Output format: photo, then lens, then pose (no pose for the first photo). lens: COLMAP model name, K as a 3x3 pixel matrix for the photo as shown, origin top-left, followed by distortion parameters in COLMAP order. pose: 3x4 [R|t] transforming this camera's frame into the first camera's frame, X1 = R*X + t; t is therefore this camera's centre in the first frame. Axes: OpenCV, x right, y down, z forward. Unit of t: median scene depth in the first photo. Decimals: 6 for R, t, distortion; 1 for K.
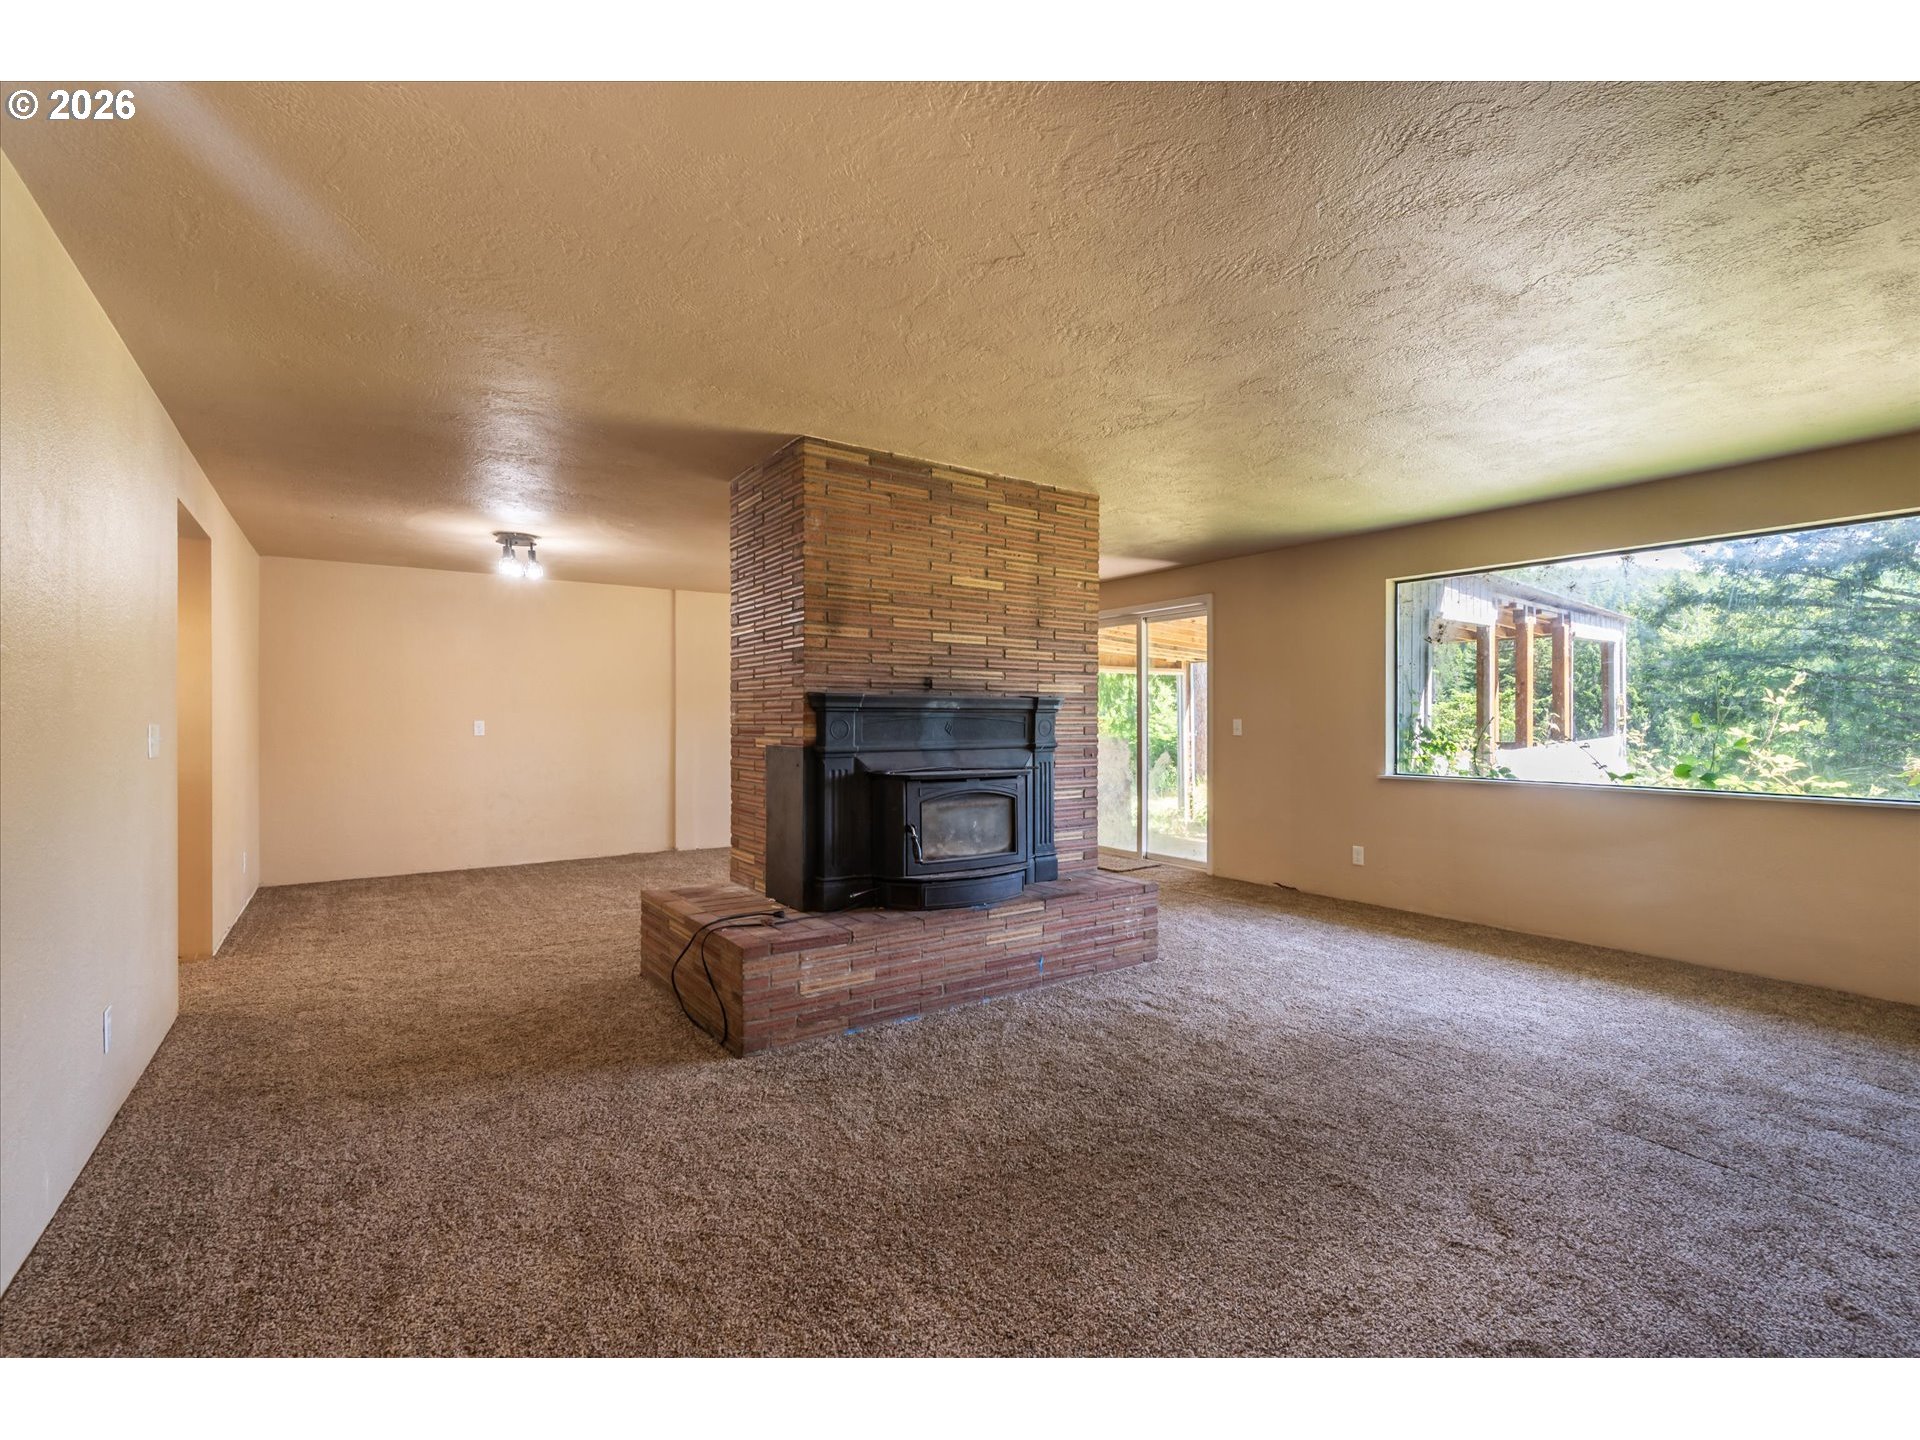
lens RADIAL K [[817.9, 0, 956.6], [0, 817.9, 706.4], [0, 0, 1]] dist [0.000273, -0.000611]
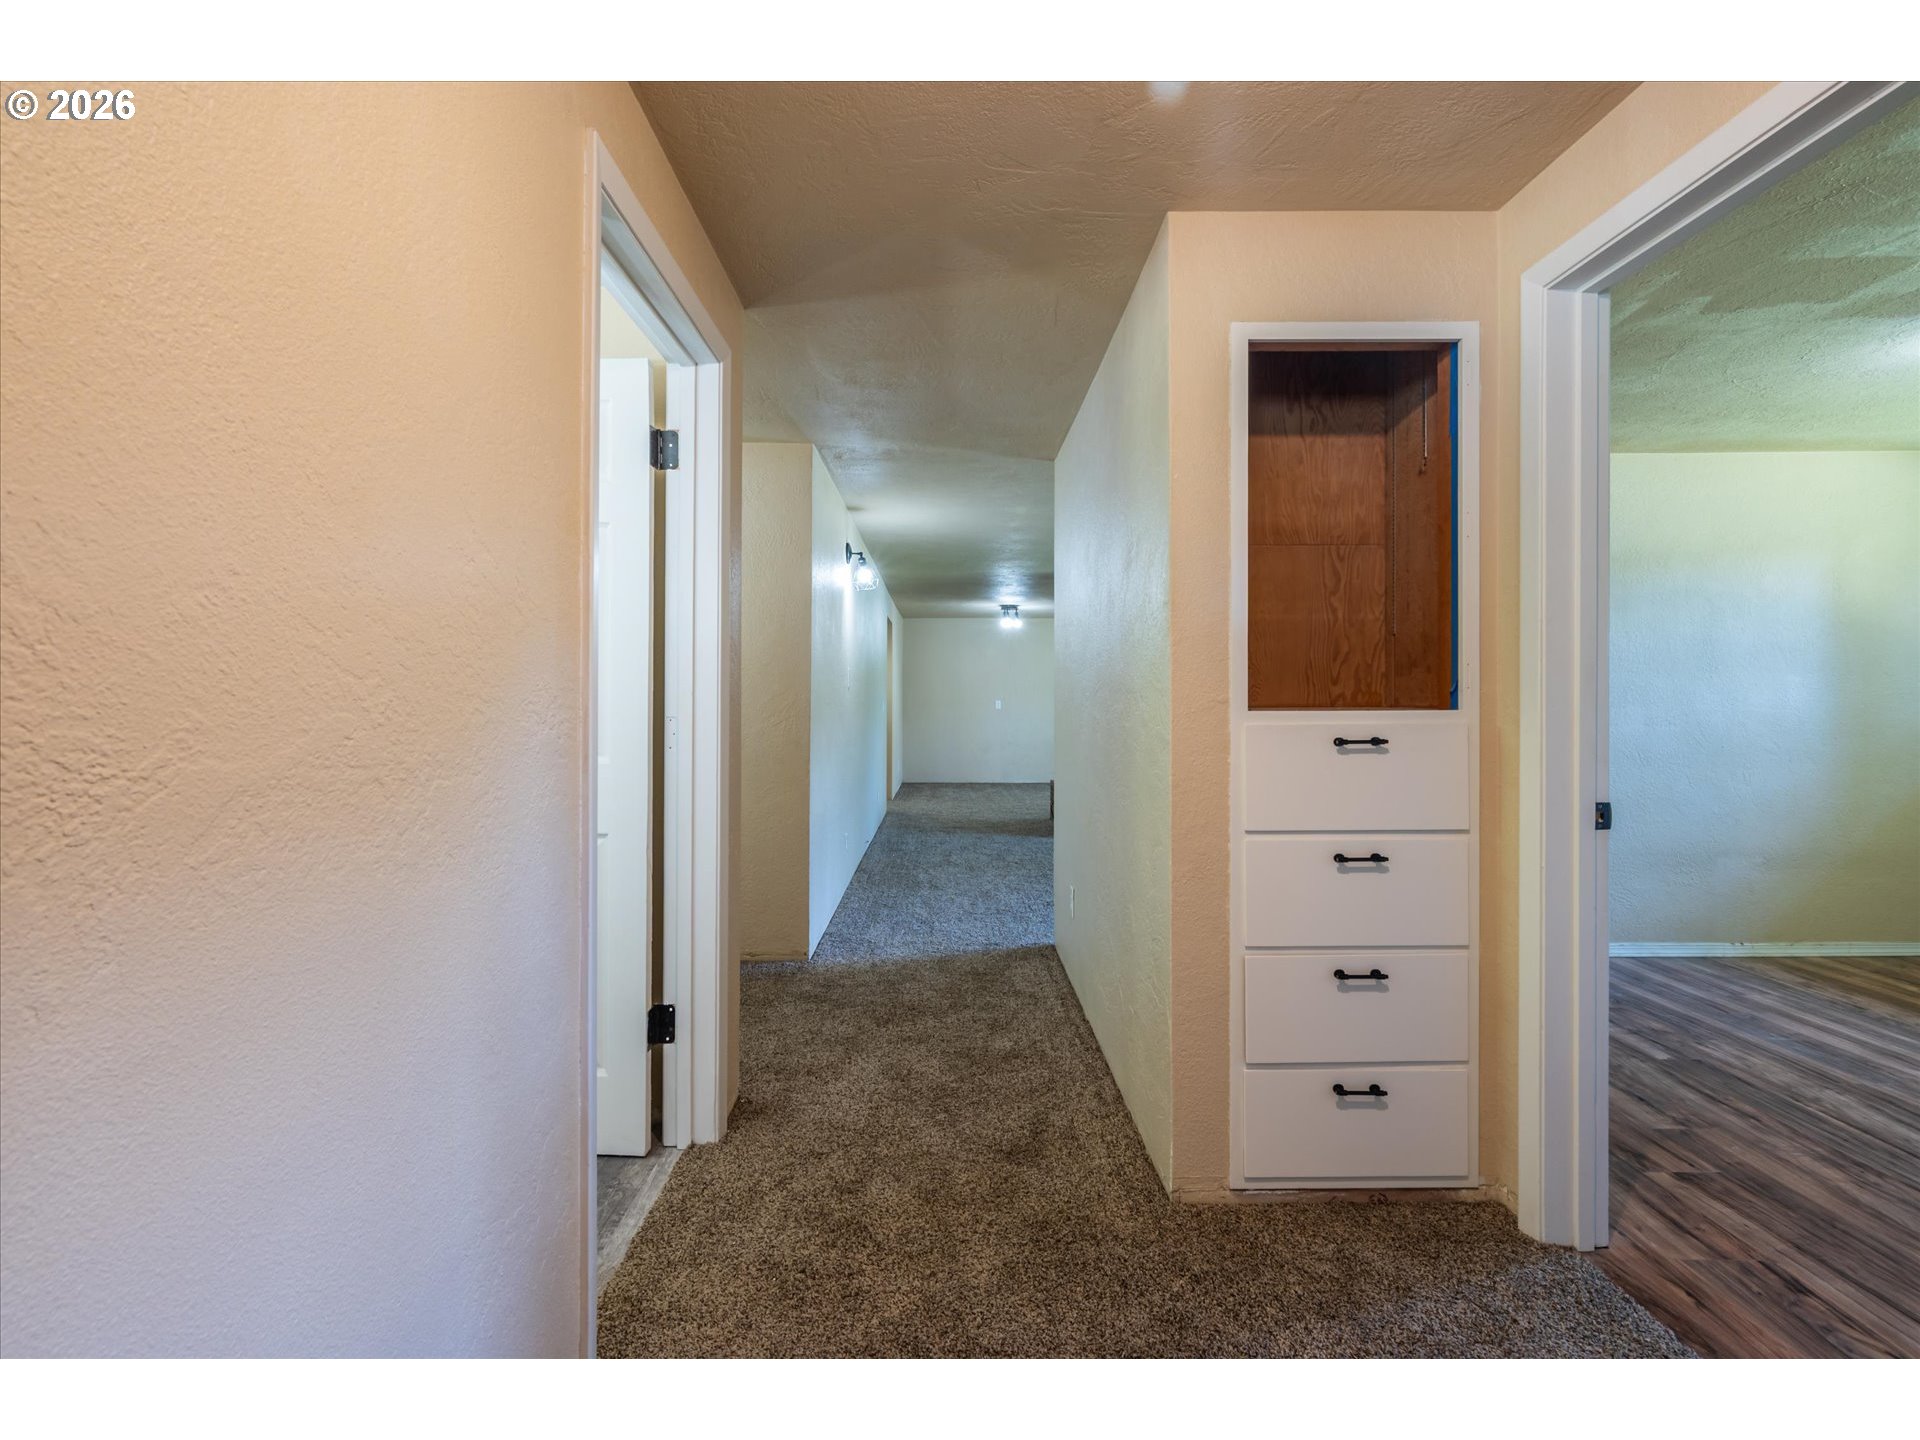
lens RADIAL K [[817.9, 0, 956.6], [0, 817.9, 706.4], [0, 0, 1]] dist [0.000273, -0.000611]
pose [[0.815025, 0.019524, -0.579097, 0.490523], [-0.006331, 0.999673, 0.024793, -0.016931], [0.579391, -0.016540, 0.814882, -0.661229]]
